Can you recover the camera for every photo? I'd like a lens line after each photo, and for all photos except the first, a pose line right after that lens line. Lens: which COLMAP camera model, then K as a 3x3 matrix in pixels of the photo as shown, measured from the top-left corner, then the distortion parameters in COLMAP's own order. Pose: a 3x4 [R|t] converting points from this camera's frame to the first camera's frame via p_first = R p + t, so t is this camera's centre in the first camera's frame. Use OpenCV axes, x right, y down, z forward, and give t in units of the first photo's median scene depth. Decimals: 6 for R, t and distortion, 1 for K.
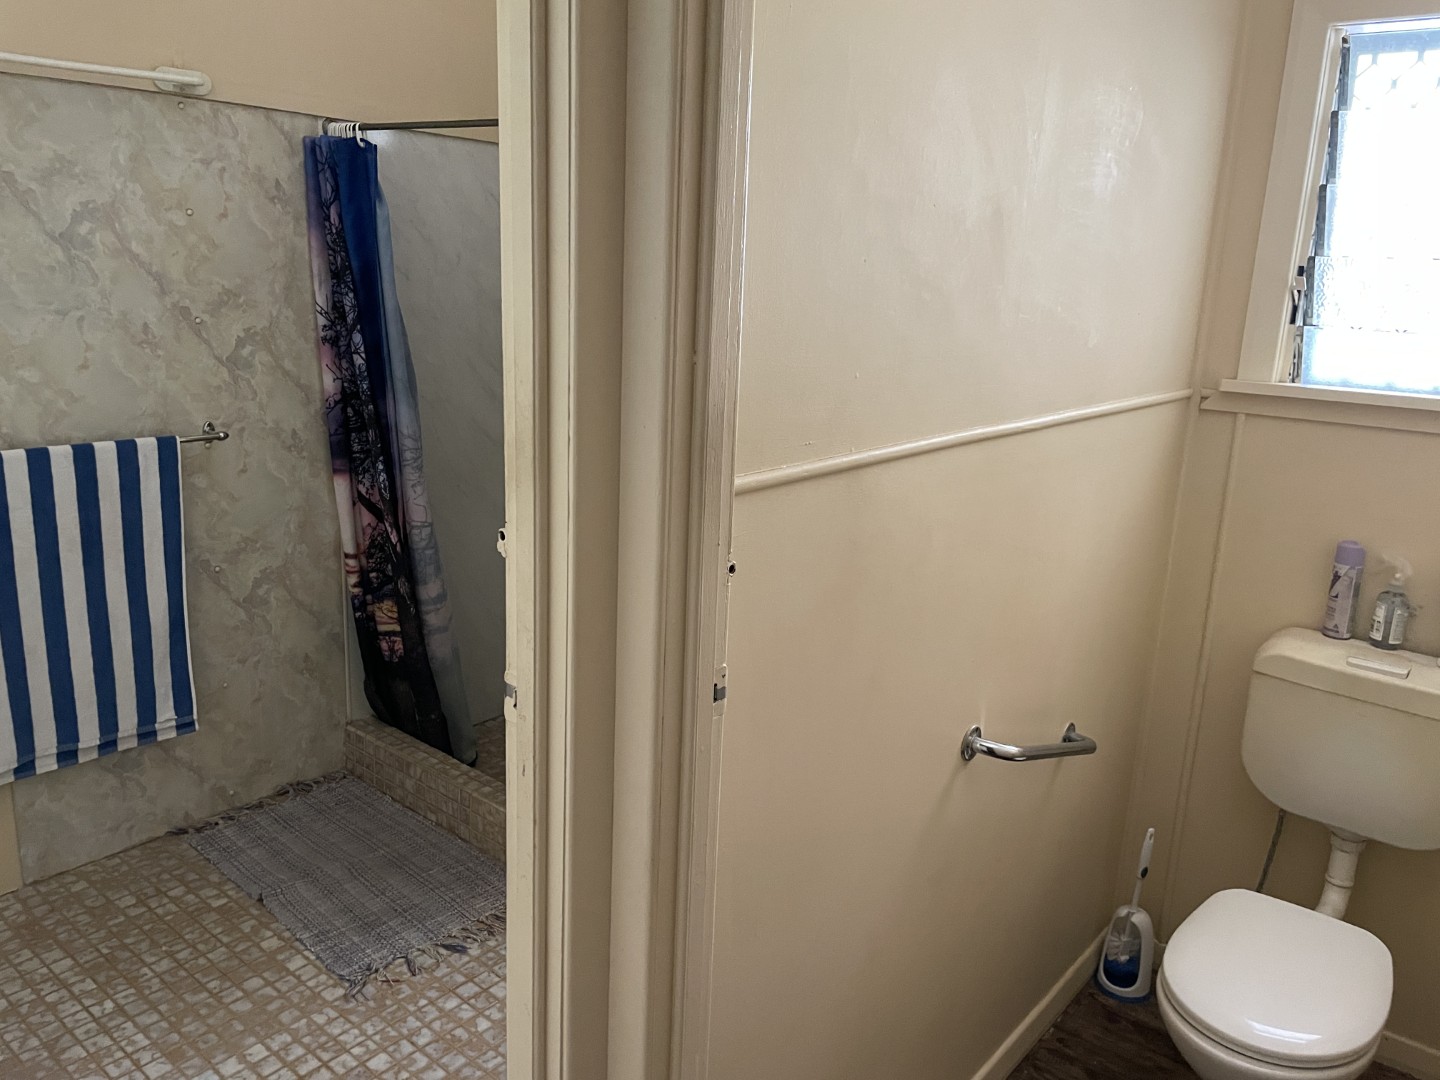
lens RADIAL K [[1124.3, 0, 720.0], [0, 1124.3, 540.0], [0, 0, 1]] dist [0.110420, -0.106211]
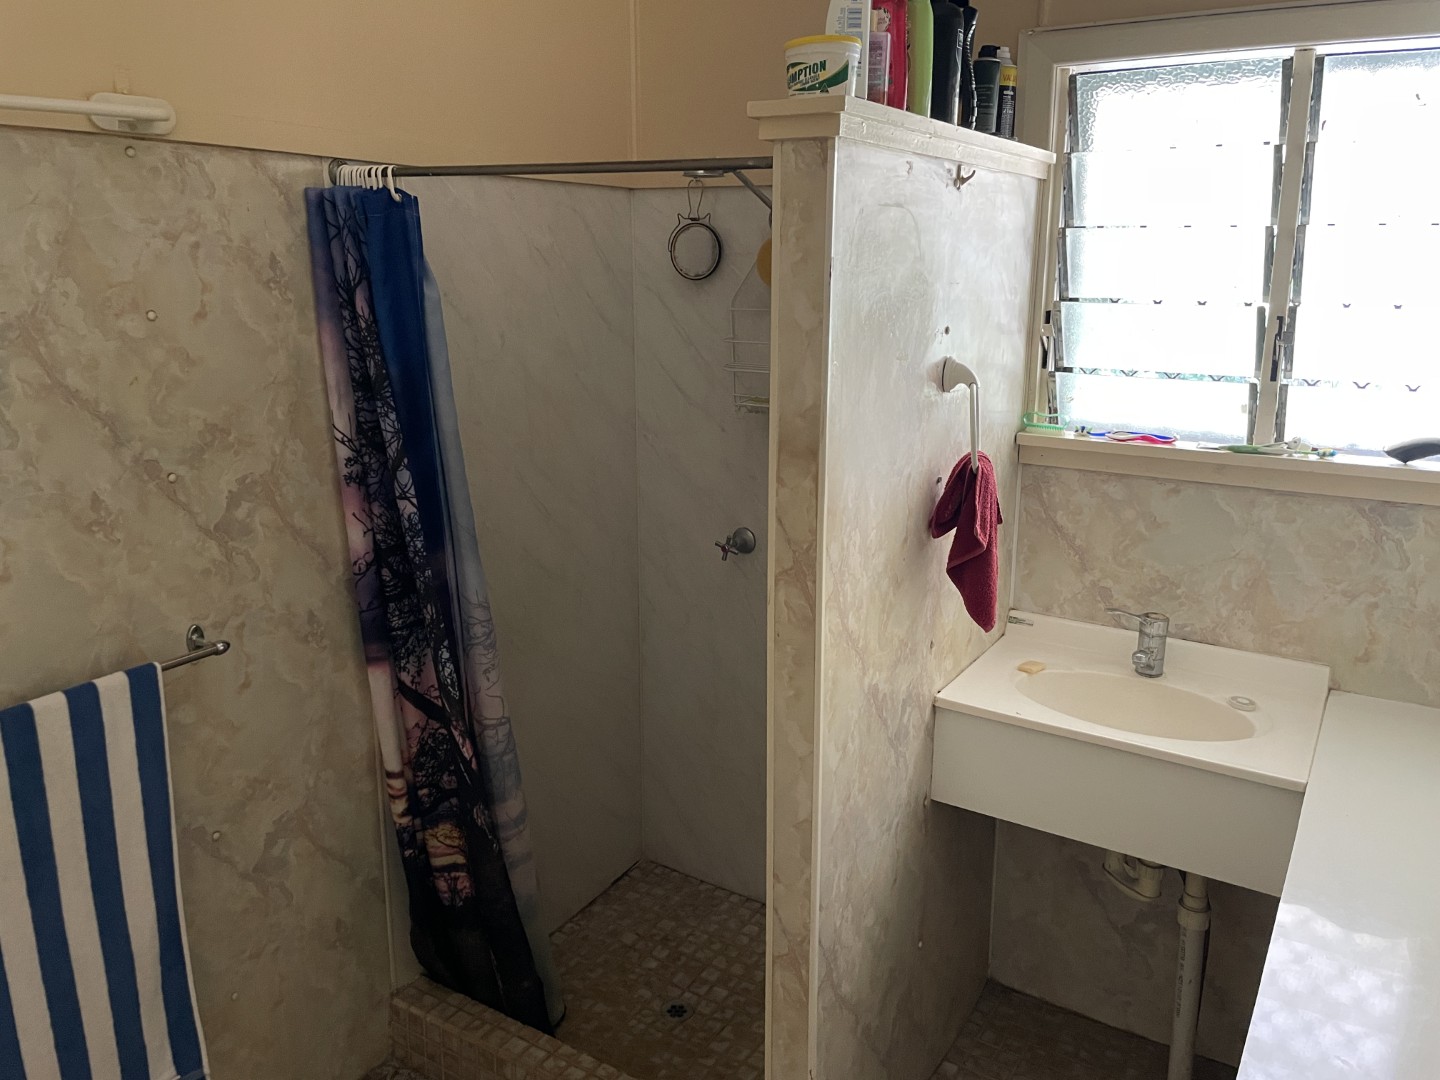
lens RADIAL K [[1103.7, 0, 720.0], [0, 1103.7, 540.0], [0, 0, 1]] dist [0.115697, -0.137865]
pose [[0.987758, -0.072492, 0.138125, -0.224485], [0.070697, 0.997338, 0.017868, -0.137028], [-0.139053, -0.007884, 0.990254, 0.304063]]
